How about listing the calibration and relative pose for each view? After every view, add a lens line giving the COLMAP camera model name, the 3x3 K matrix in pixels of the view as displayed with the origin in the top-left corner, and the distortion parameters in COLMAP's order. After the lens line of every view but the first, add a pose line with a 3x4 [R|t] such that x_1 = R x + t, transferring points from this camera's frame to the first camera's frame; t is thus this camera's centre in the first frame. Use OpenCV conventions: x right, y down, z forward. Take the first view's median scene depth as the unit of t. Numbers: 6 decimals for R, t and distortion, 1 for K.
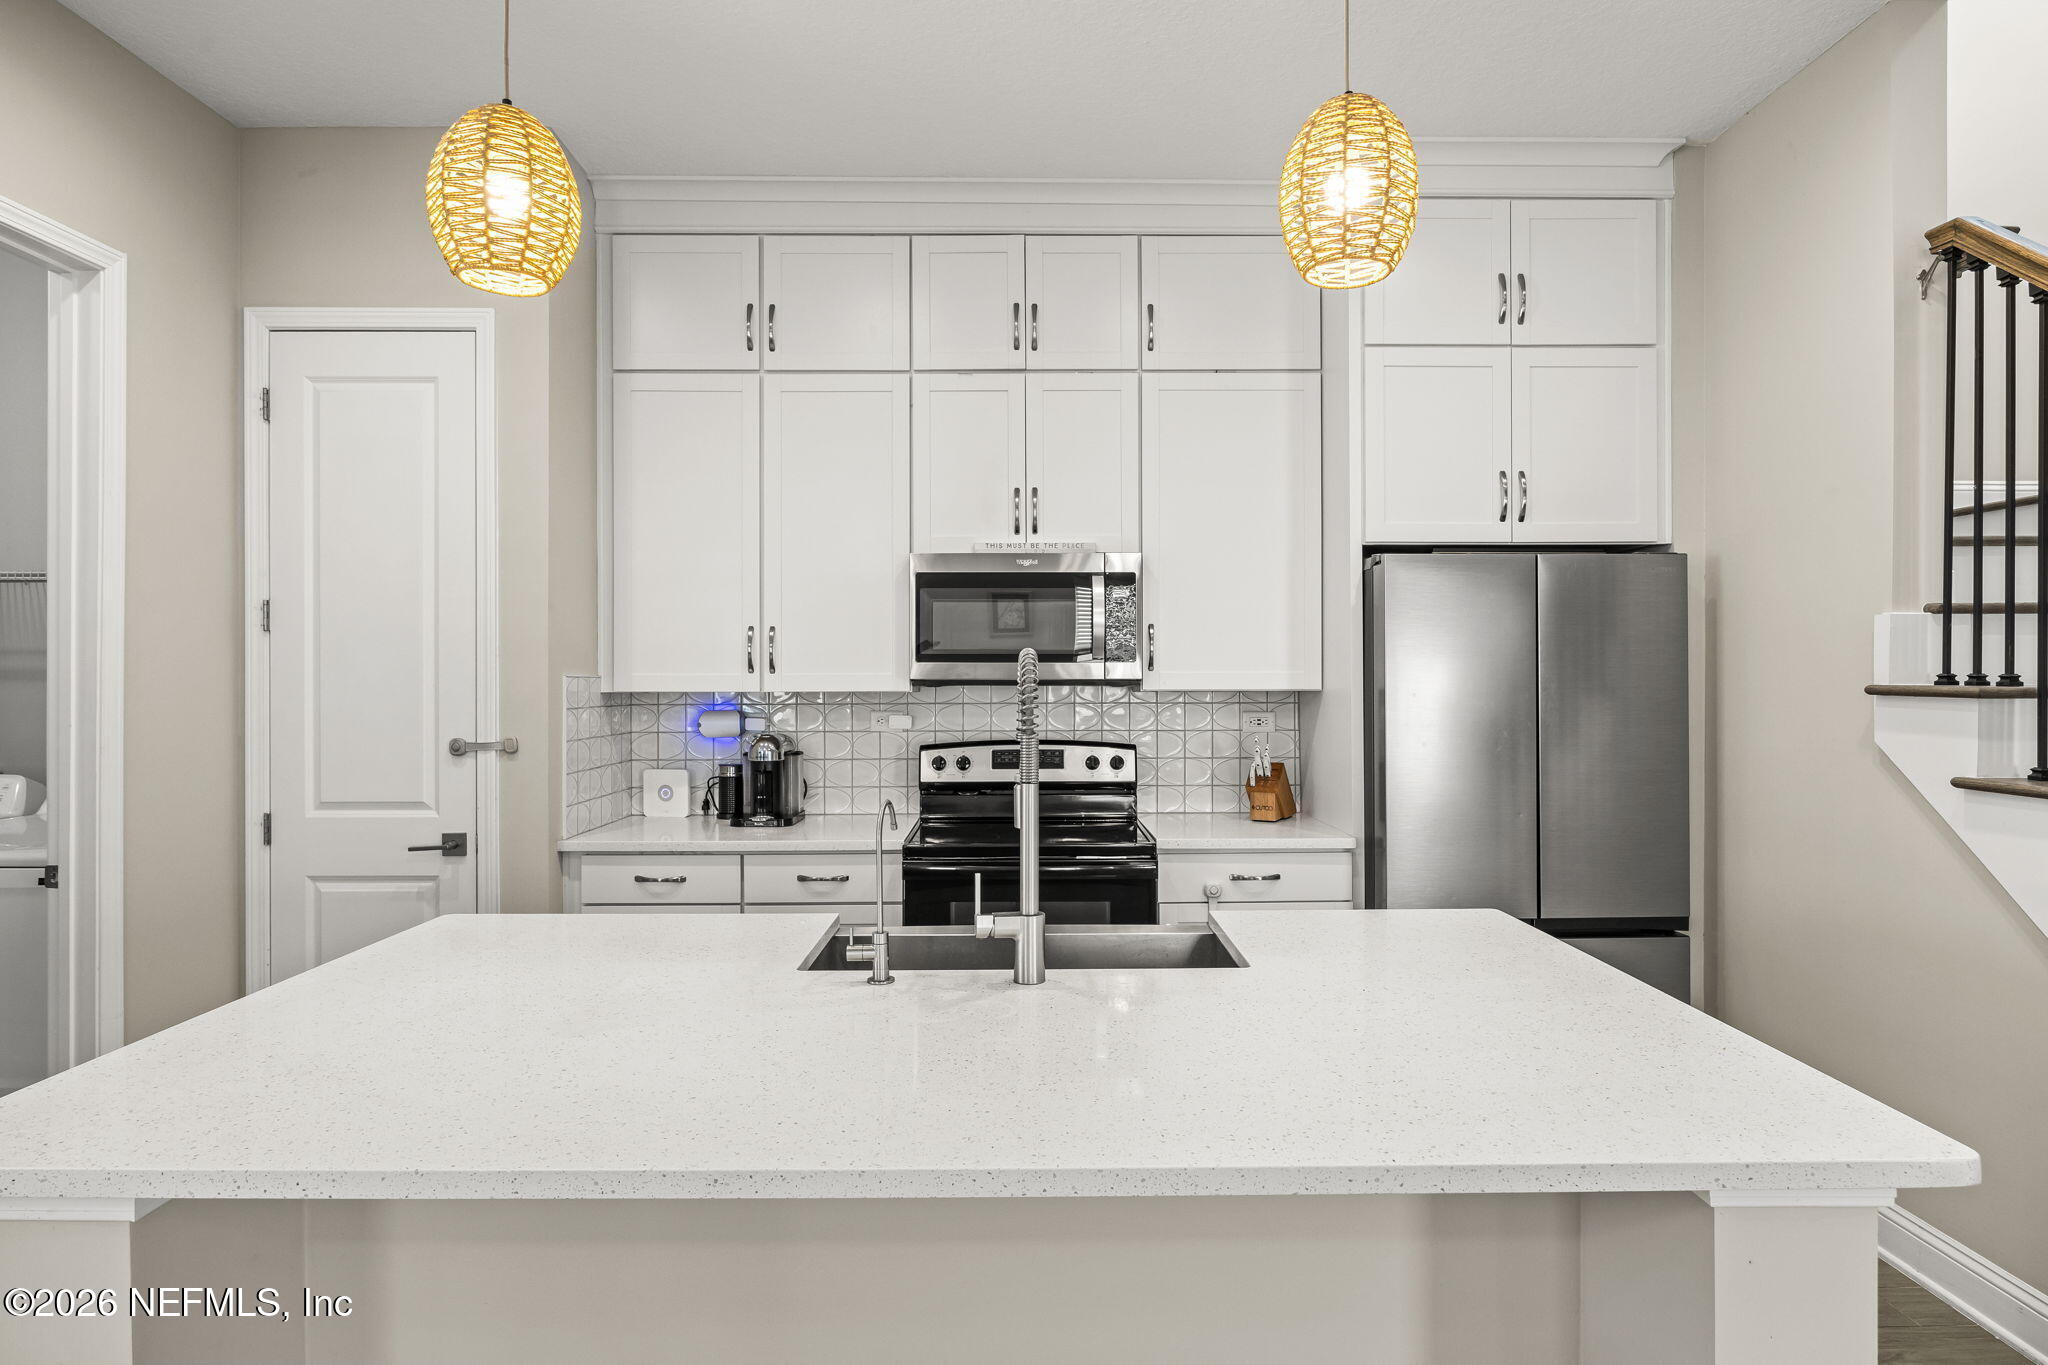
lens RADIAL K [[1036.1, 0, 1024.0], [0, 1036.1, 682.5], [0, 0, 1]] dist [-0.015814, -0.000132]
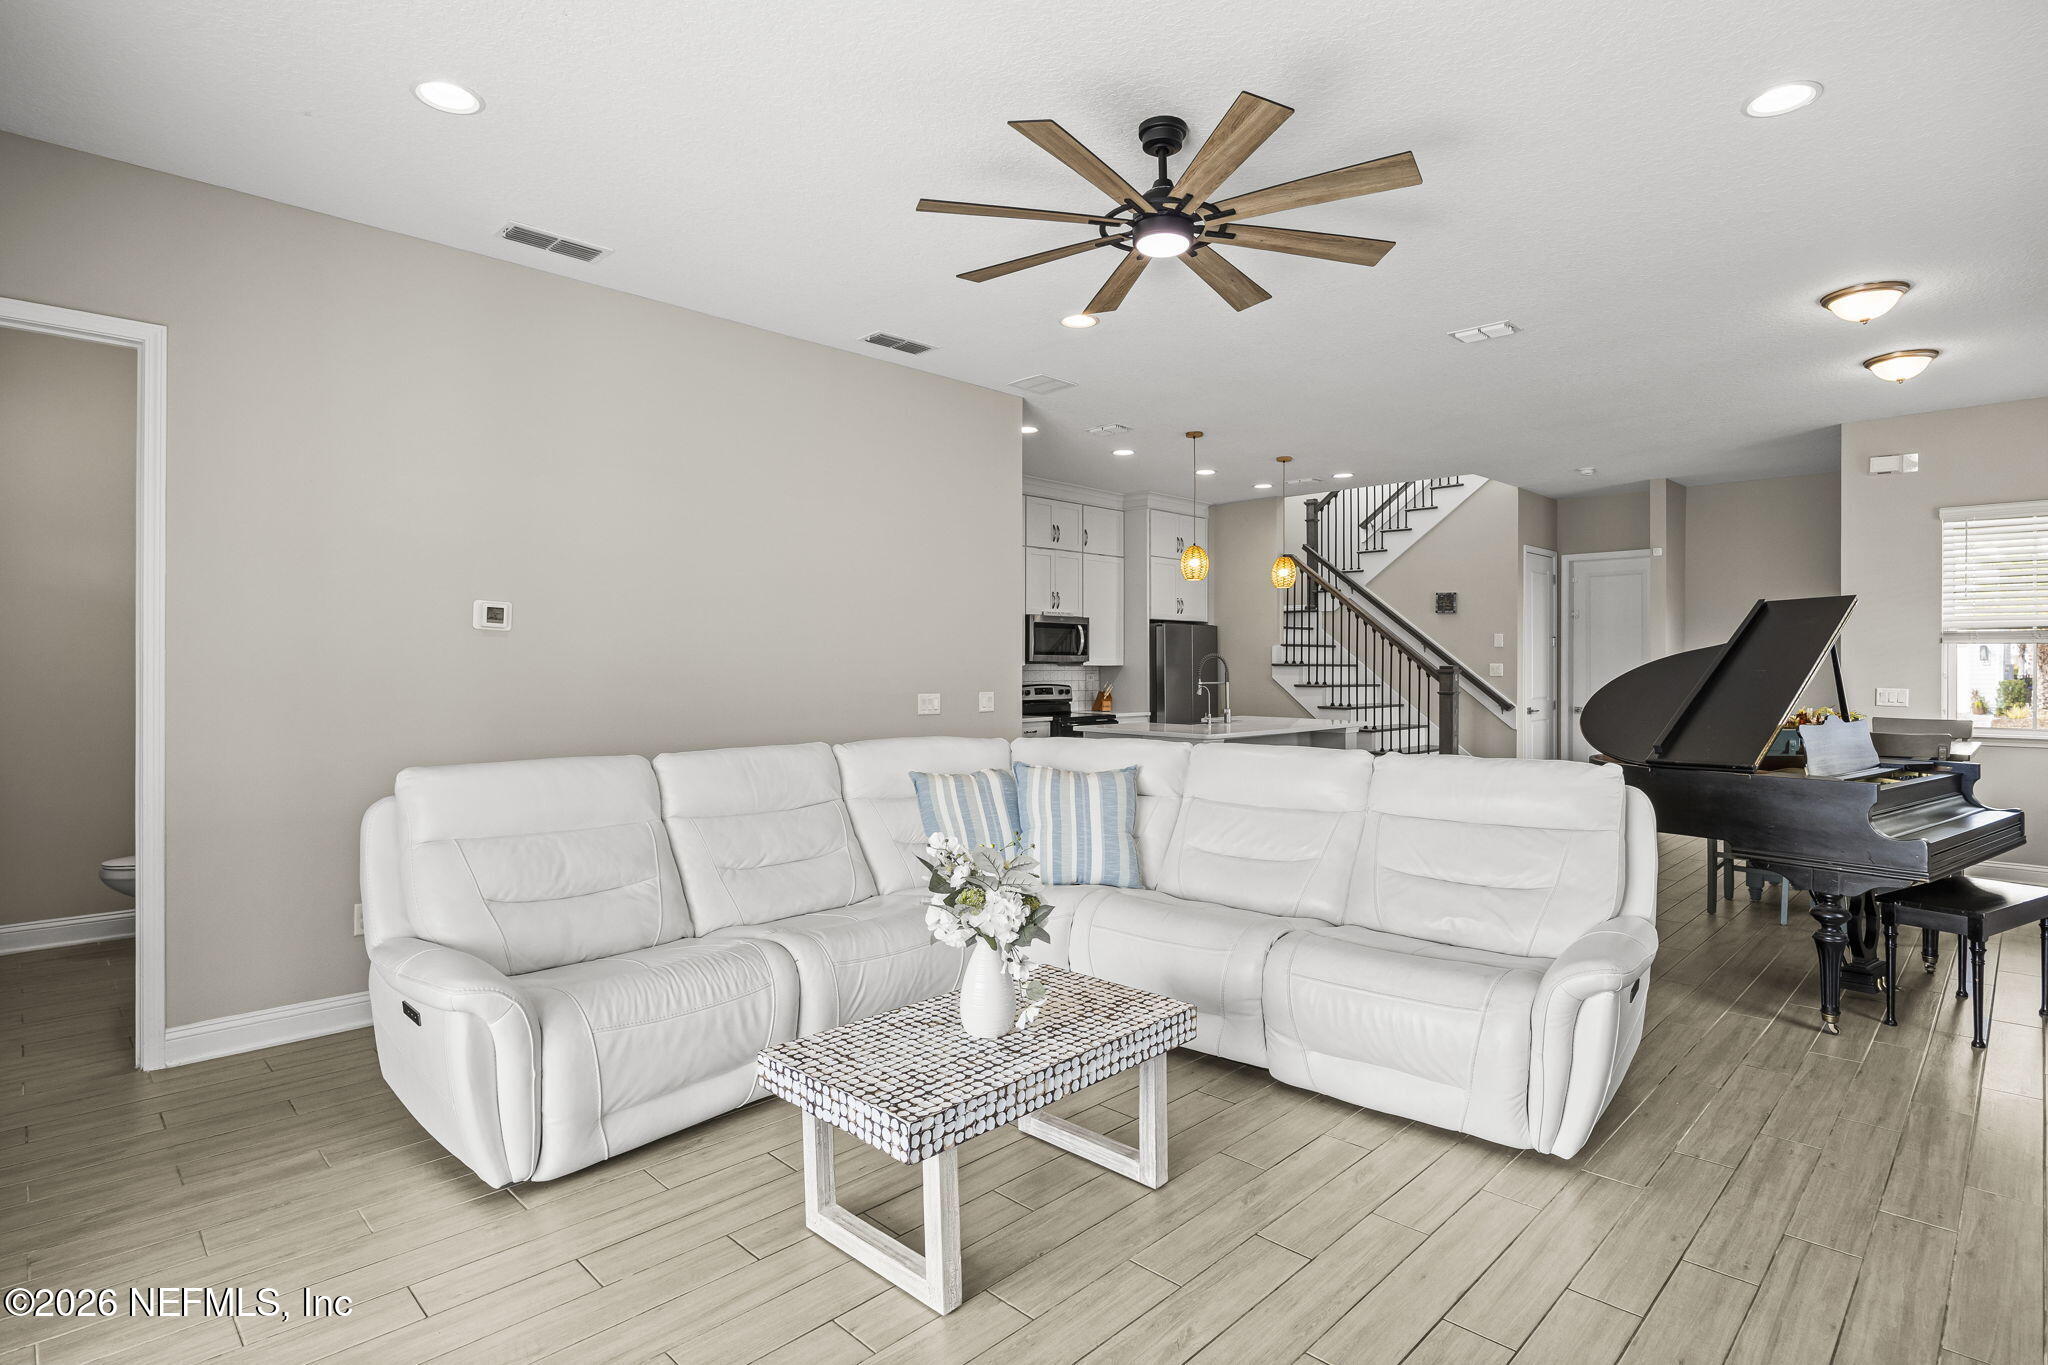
lens RADIAL K [[1036.1, 0, 1024.0], [0, 1036.1, 682.5], [0, 0, 1]] dist [-0.015814, -0.000132]
pose [[0.724444, -0.005535, 0.689311, -1.885922], [0.002632, 0.999983, 0.005264, 0.037236], [-0.689328, -0.001999, 0.724446, -0.908582]]
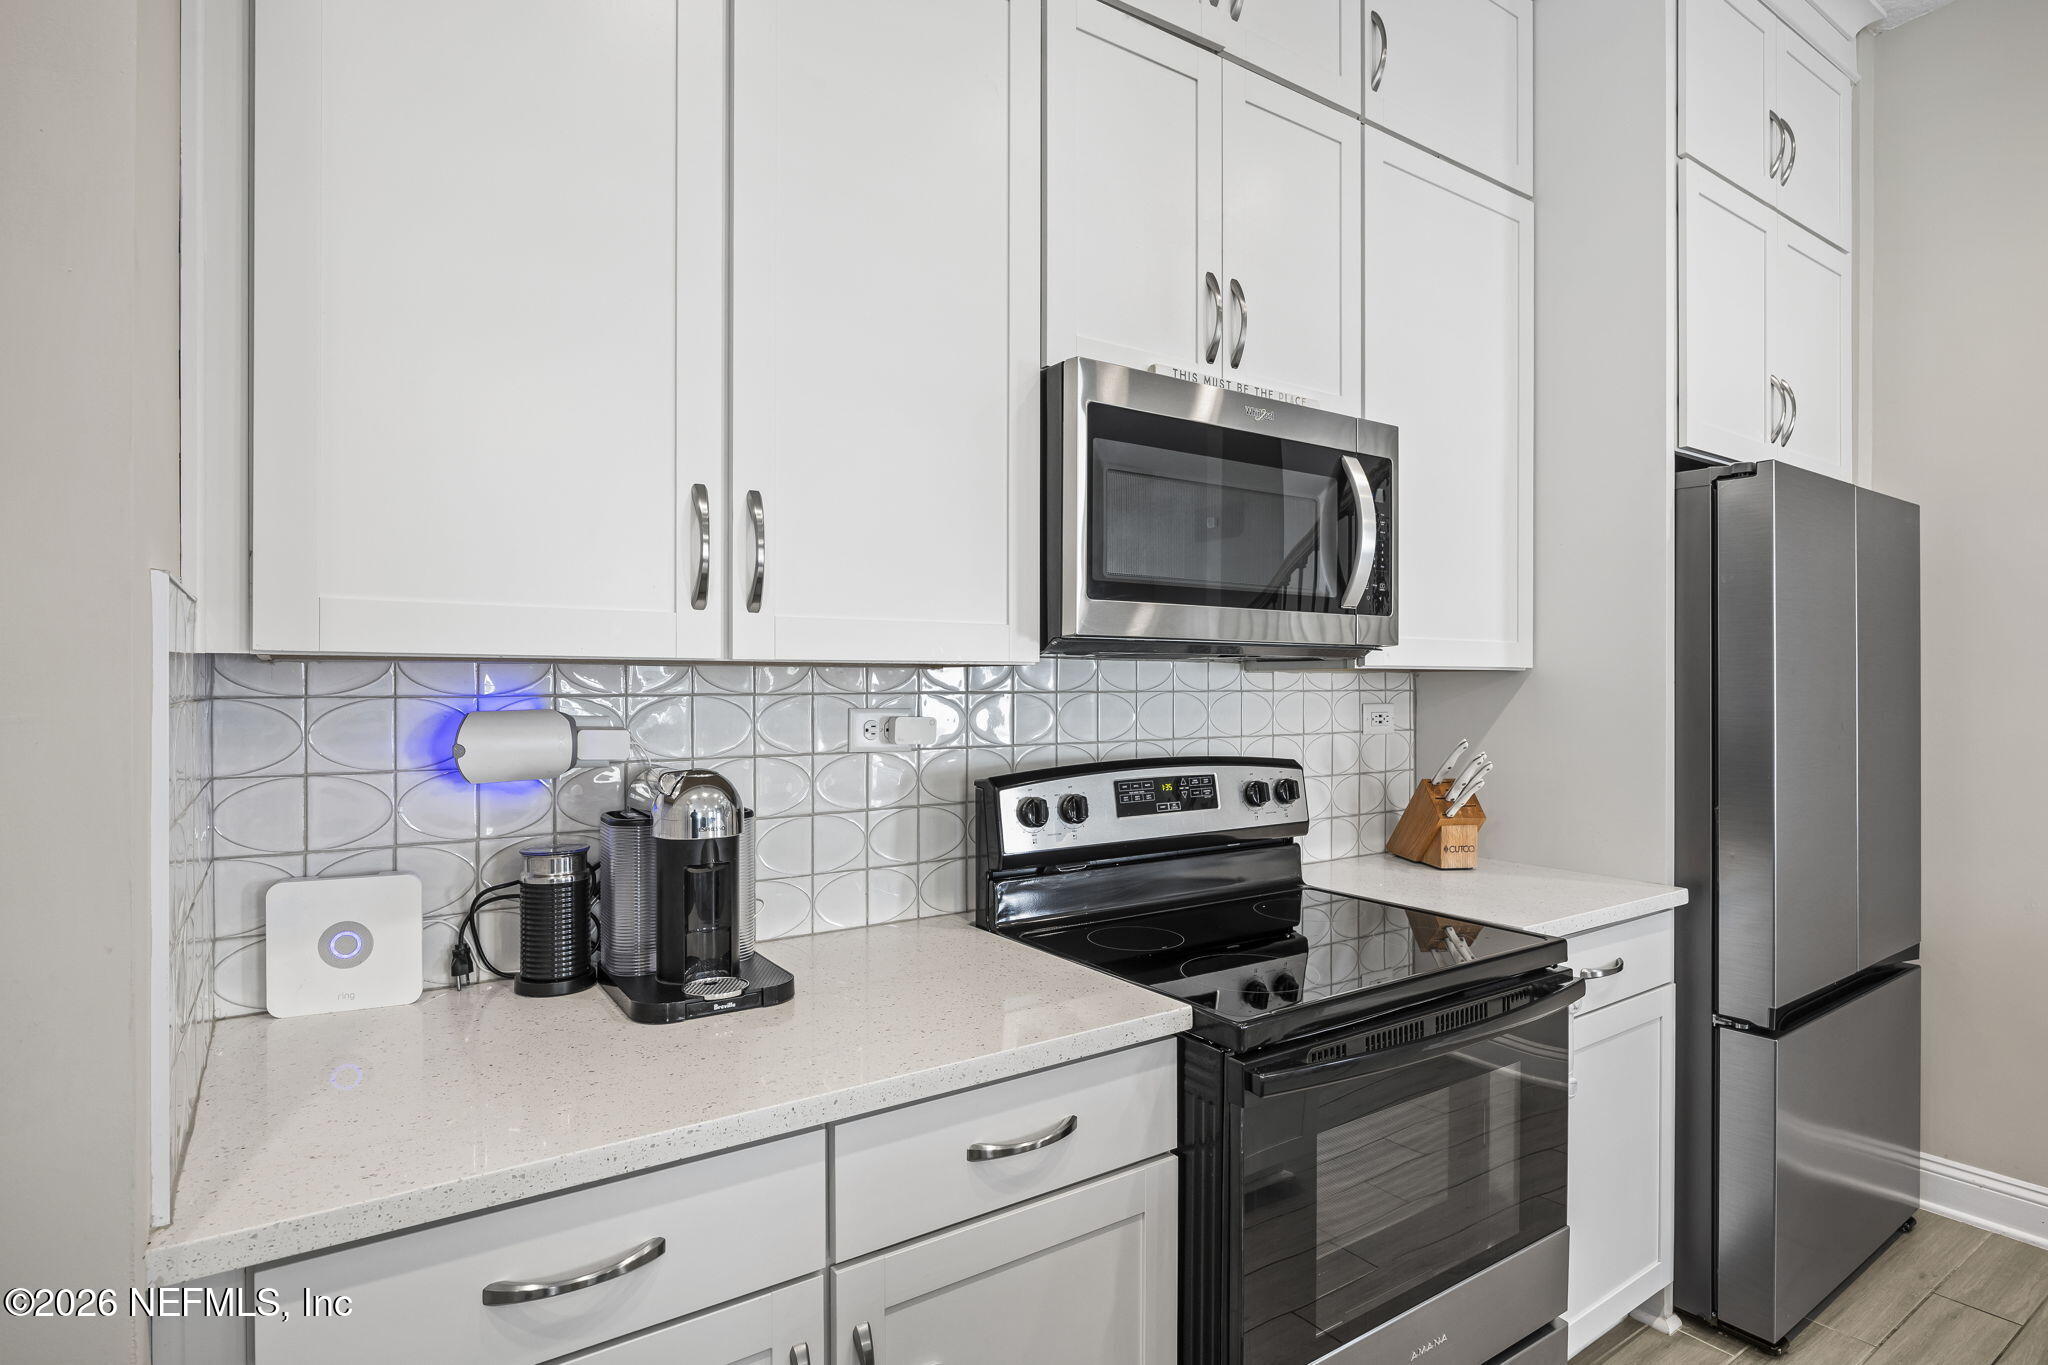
lens RADIAL K [[1036.1, 0, 1024.0], [0, 1036.1, 682.5], [0, 0, 1]] dist [-0.015814, -0.000132]
pose [[0.845527, 0.003105, 0.533923, -0.346080], [0.002263, 0.999953, -0.009399, 0.021340], [-0.533928, 0.009155, 0.845481, 0.588346]]
